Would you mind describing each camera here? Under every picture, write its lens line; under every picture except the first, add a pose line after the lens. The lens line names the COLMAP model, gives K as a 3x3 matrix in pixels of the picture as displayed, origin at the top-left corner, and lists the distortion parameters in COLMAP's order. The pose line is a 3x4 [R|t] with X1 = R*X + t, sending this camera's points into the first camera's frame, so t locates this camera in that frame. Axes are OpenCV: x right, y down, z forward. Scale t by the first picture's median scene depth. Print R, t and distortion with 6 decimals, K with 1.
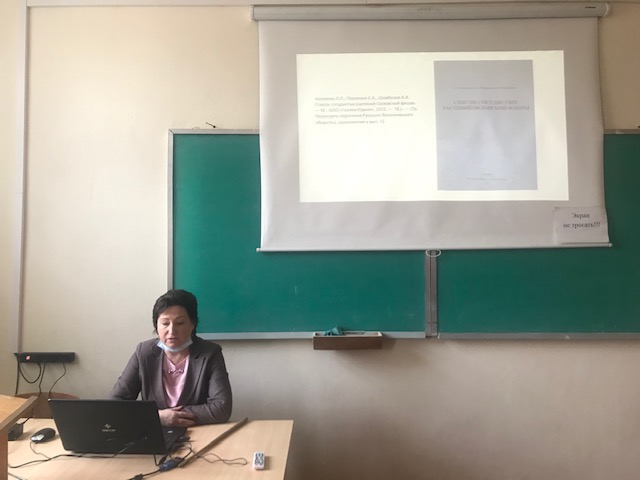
lens RADIAL K [[528.6, 0, 317.7], [0, 528.6, 232.9], [0, 0, 1]] dist [0.030230, -0.017567]
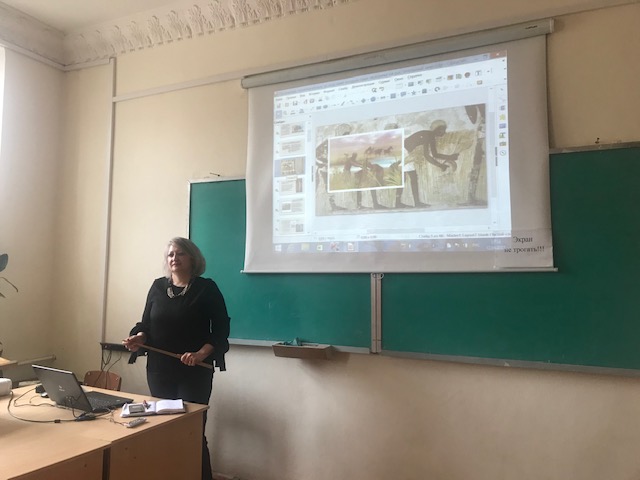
lens RADIAL K [[542.7, 0, 298.7], [0, 542.7, 223.4], [0, 0, 1]] dist [0.034390, -0.005882]
pose [[0.890874, -0.032754, -0.453069, 0.583839], [0.012012, 0.998747, -0.048583, -0.018476], [0.454092, 0.037839, 0.890151, -0.079065]]
